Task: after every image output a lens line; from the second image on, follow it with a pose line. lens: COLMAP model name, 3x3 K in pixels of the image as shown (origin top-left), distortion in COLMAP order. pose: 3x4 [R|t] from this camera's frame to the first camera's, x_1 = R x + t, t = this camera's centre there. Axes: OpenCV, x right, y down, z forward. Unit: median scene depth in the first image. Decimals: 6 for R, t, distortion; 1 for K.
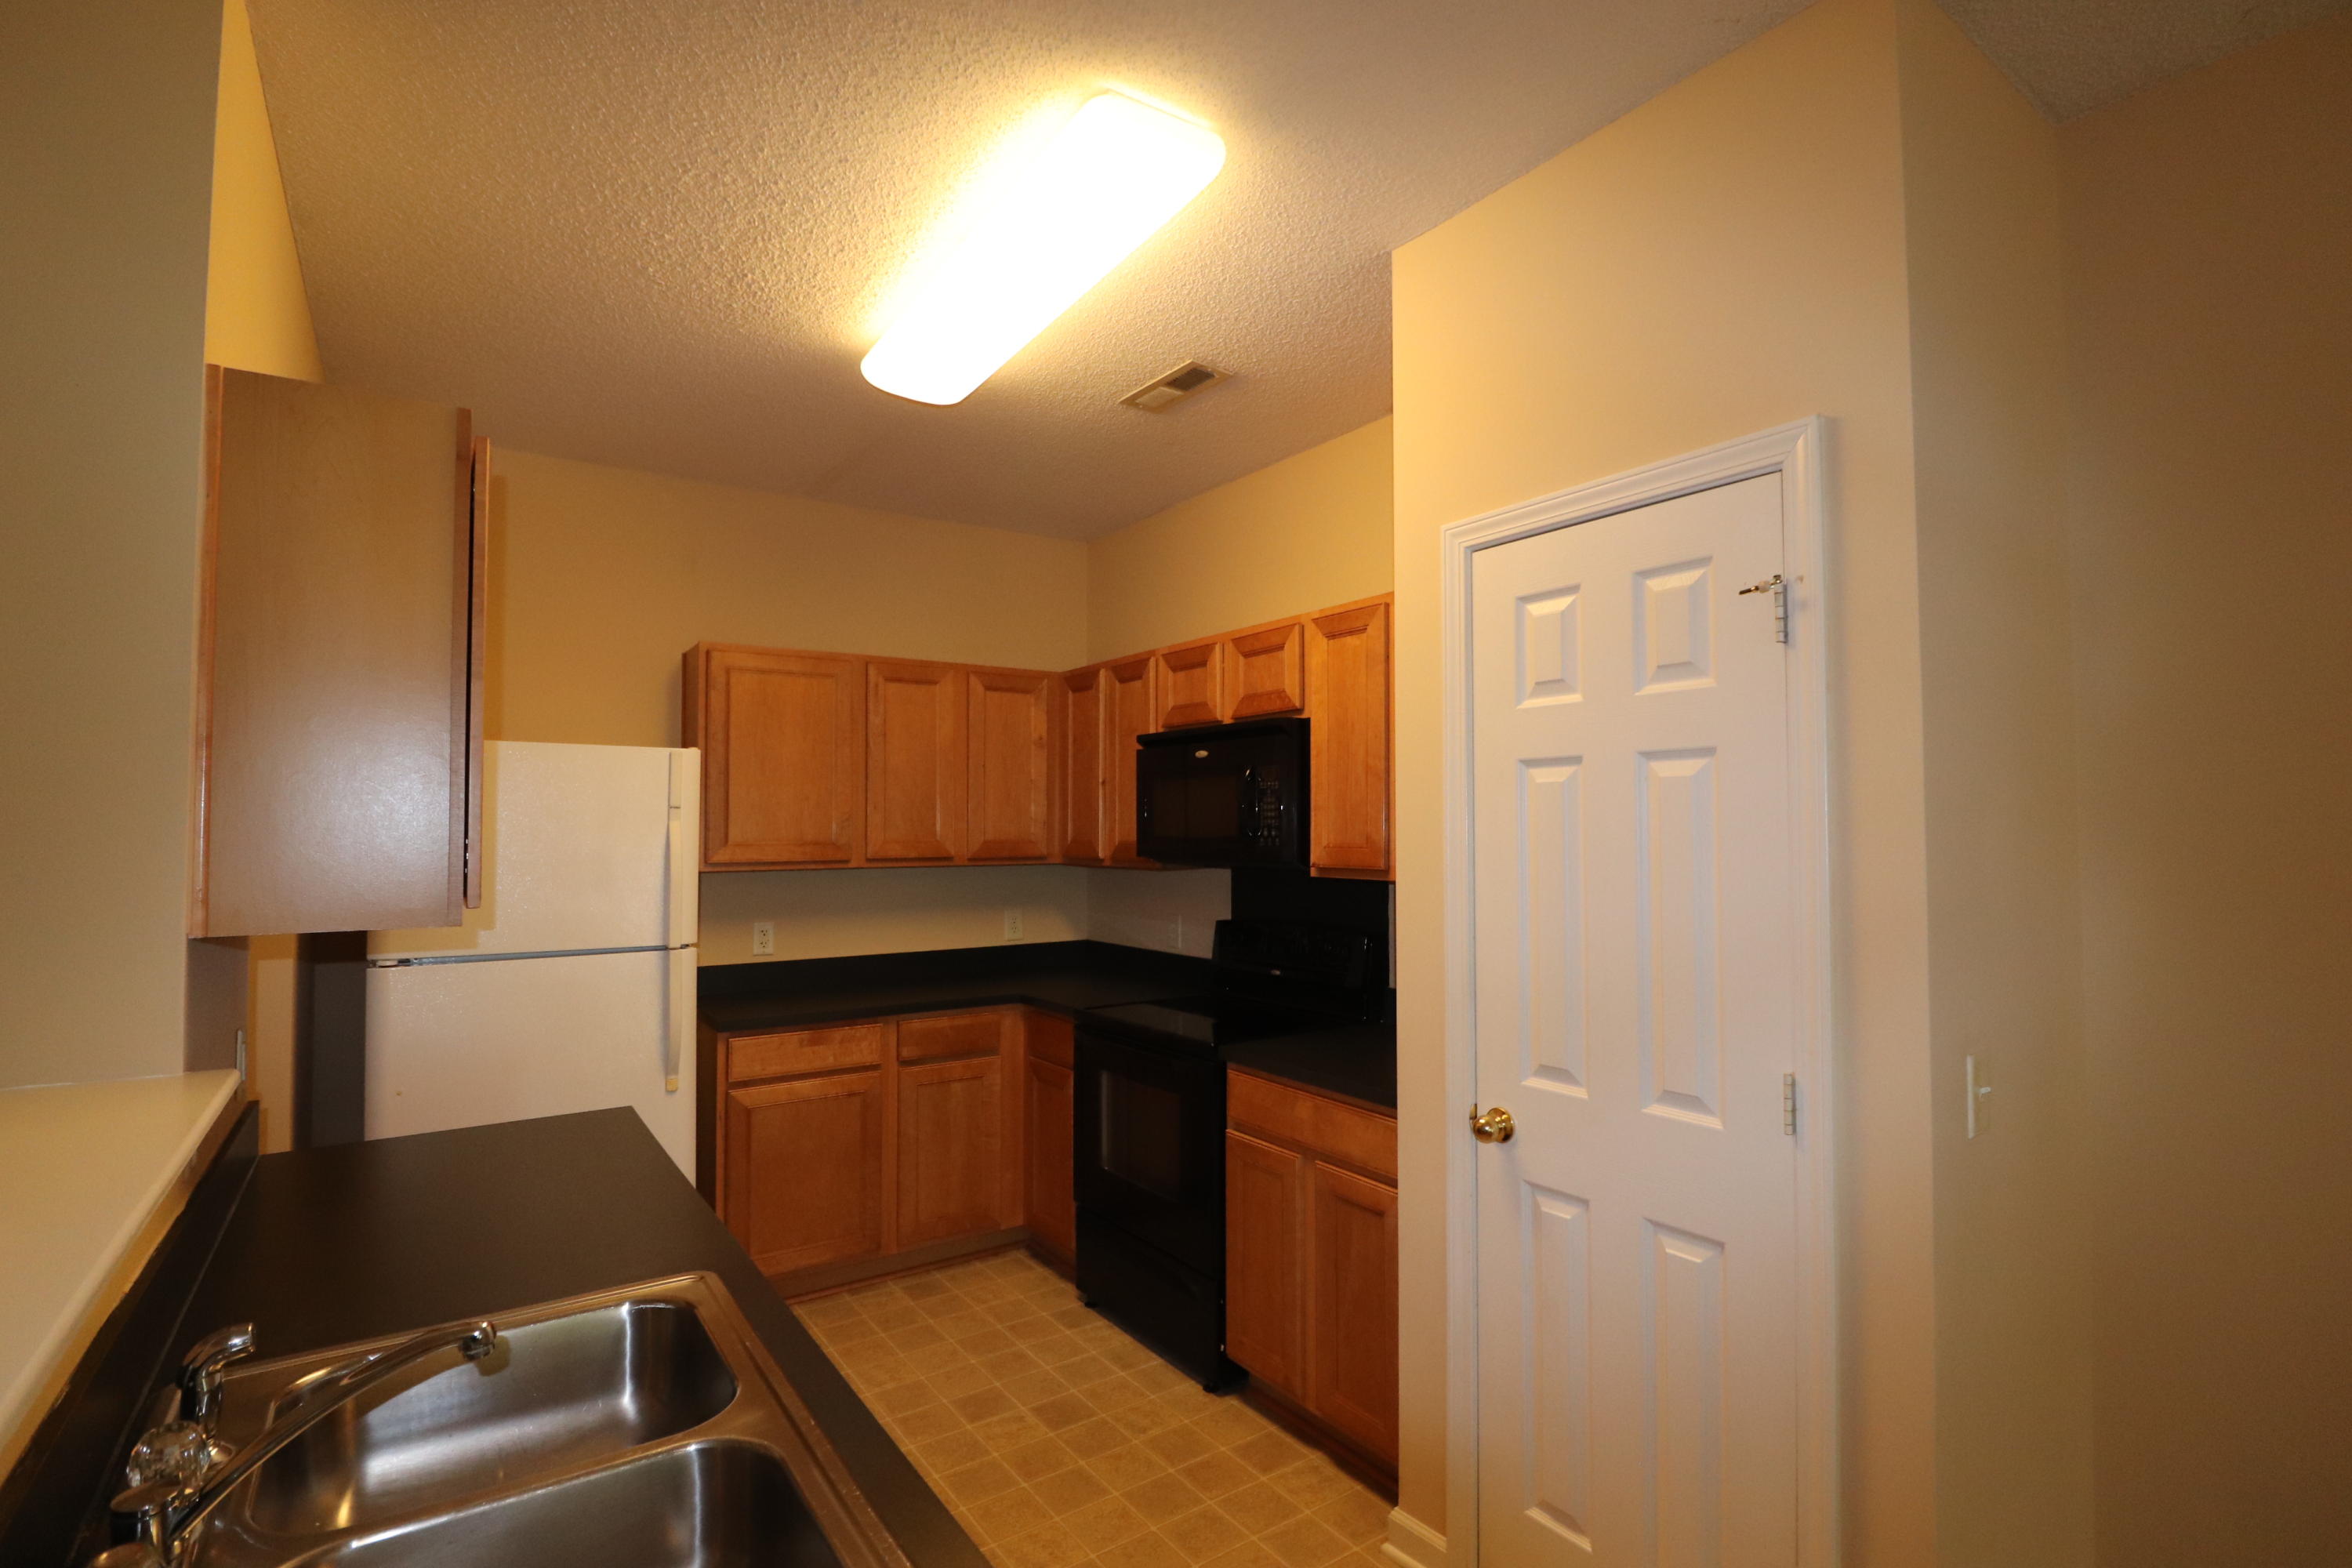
lens RADIAL K [[1112.6, 0, 1213.7], [0, 1112.6, 791.3], [0, 0, 1]] dist [0.000539, -0.011573]
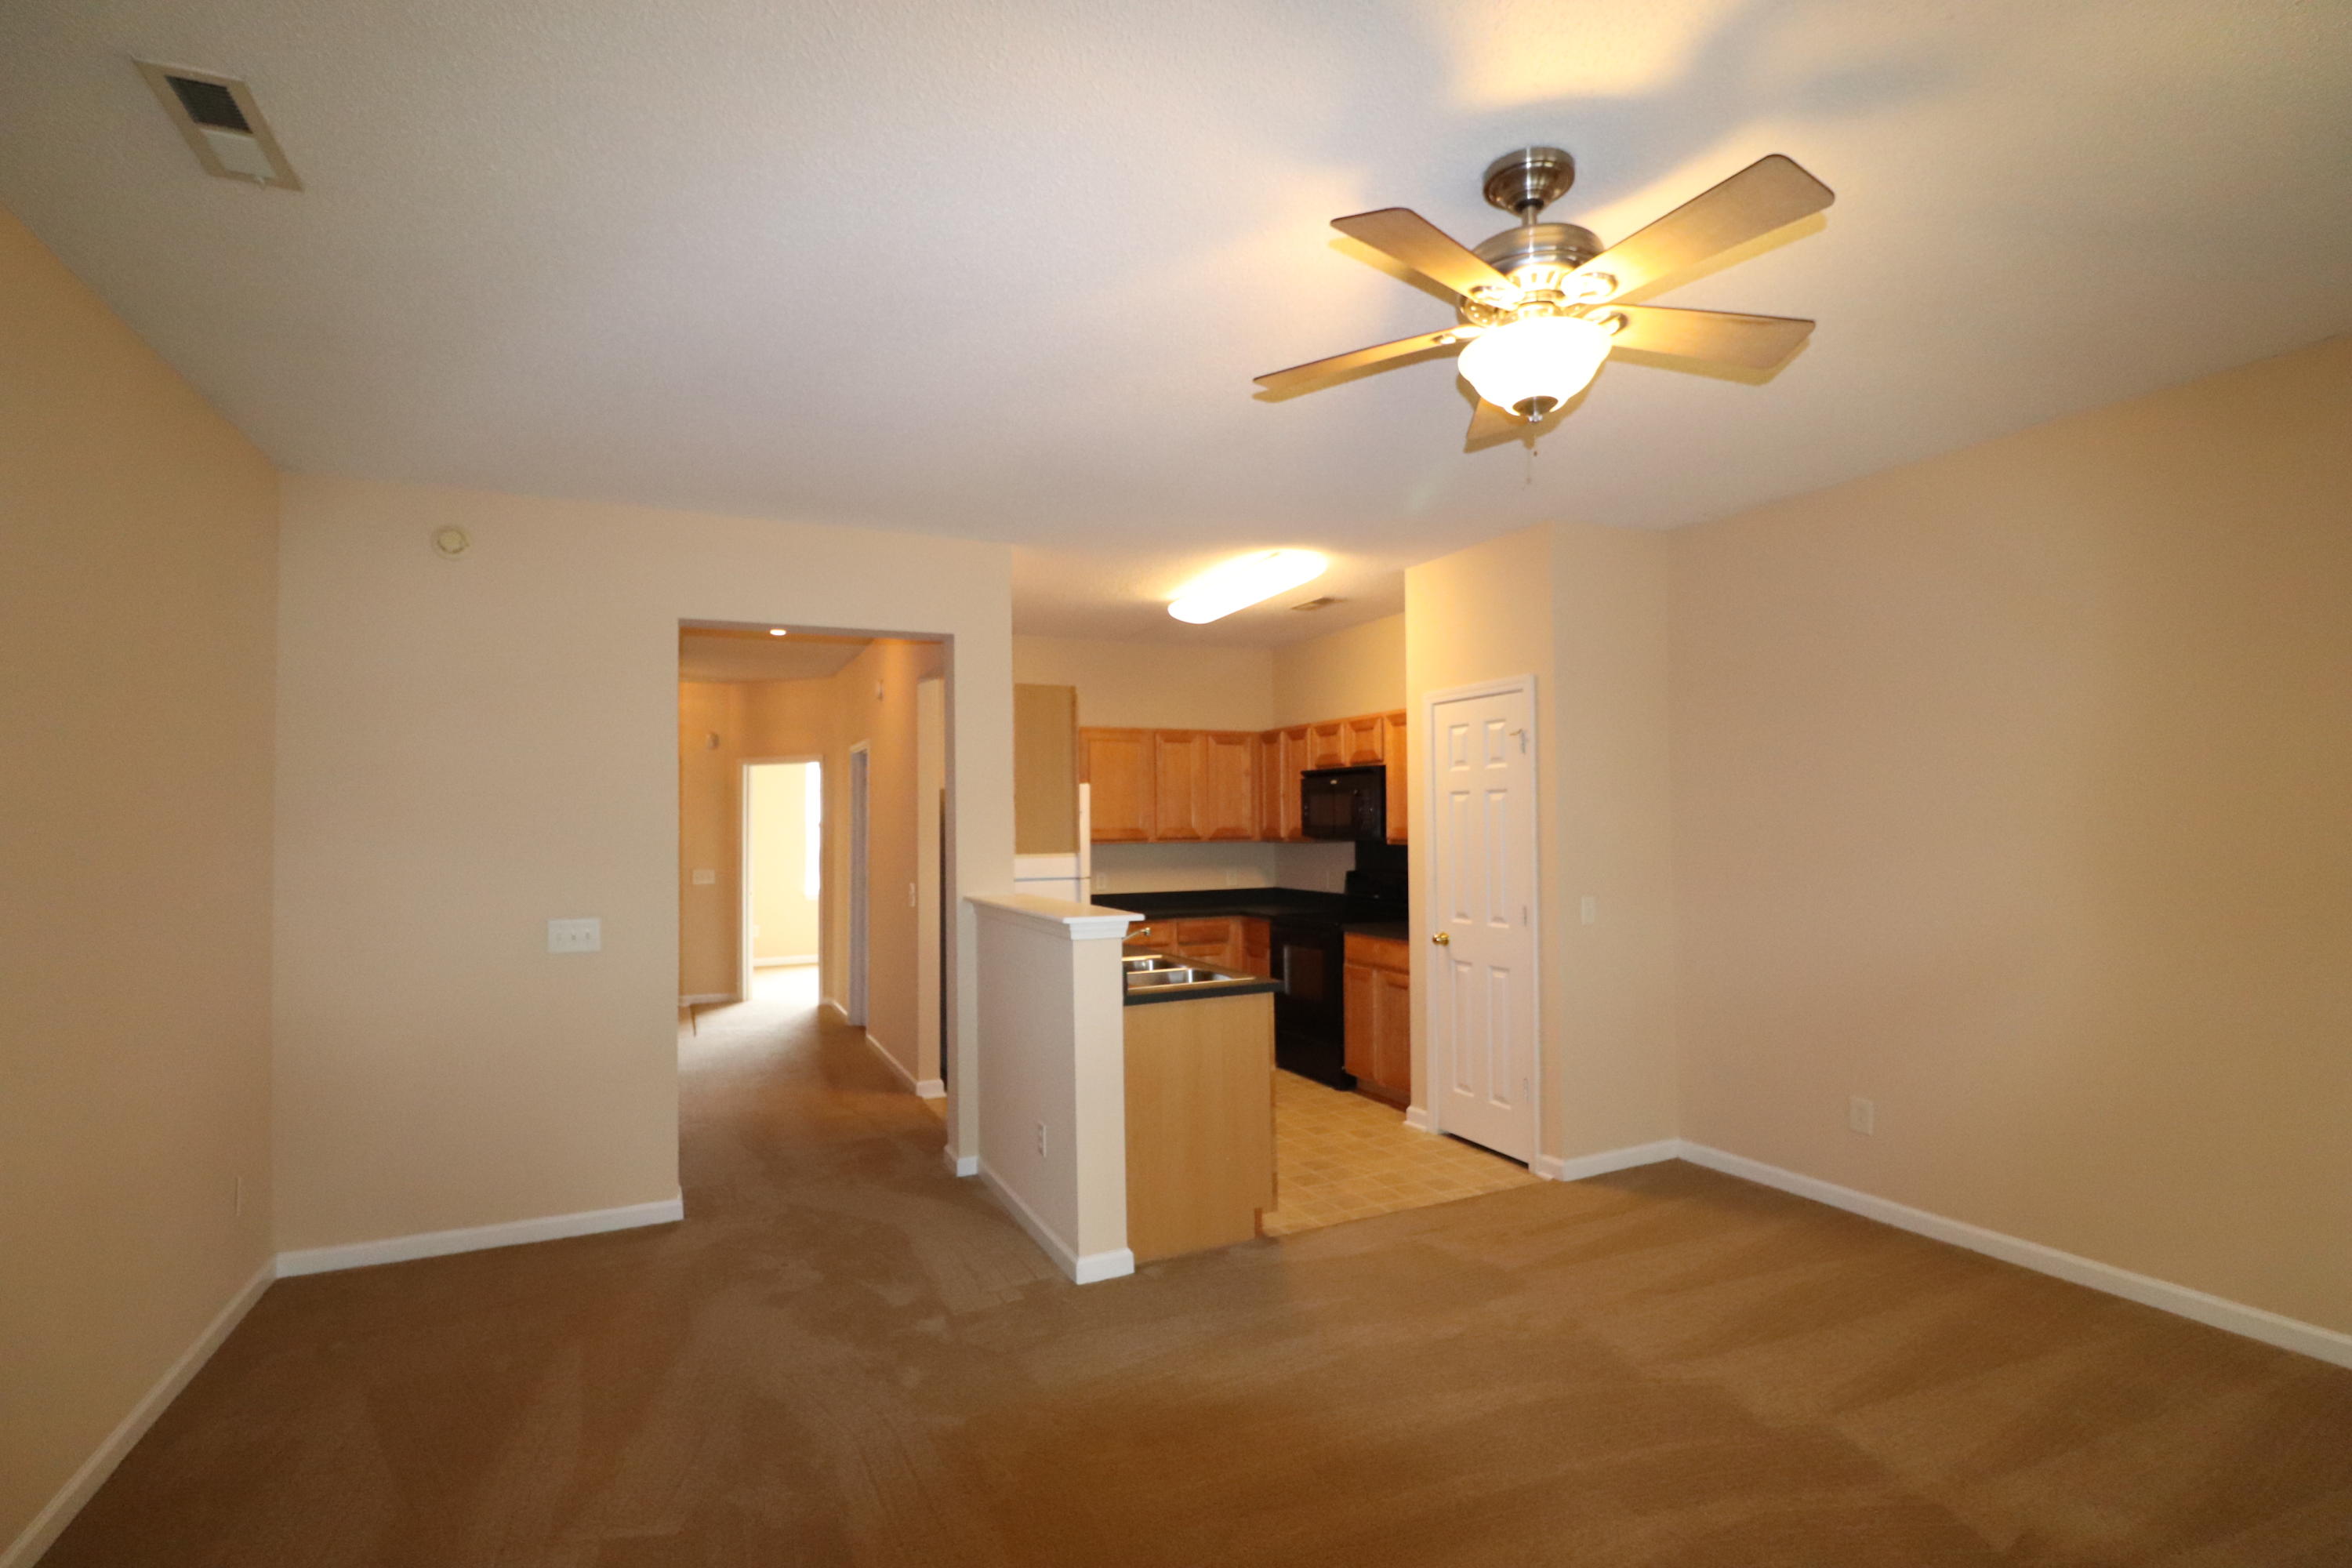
lens RADIAL K [[1112.6, 0, 1213.7], [0, 1112.6, 791.3], [0, 0, 1]] dist [0.000539, -0.011573]
pose [[0.987134, -0.010480, -0.159548, 0.088125], [0.011315, 0.999927, 0.004328, -0.027227], [0.159491, -0.006078, 0.987181, -0.910002]]
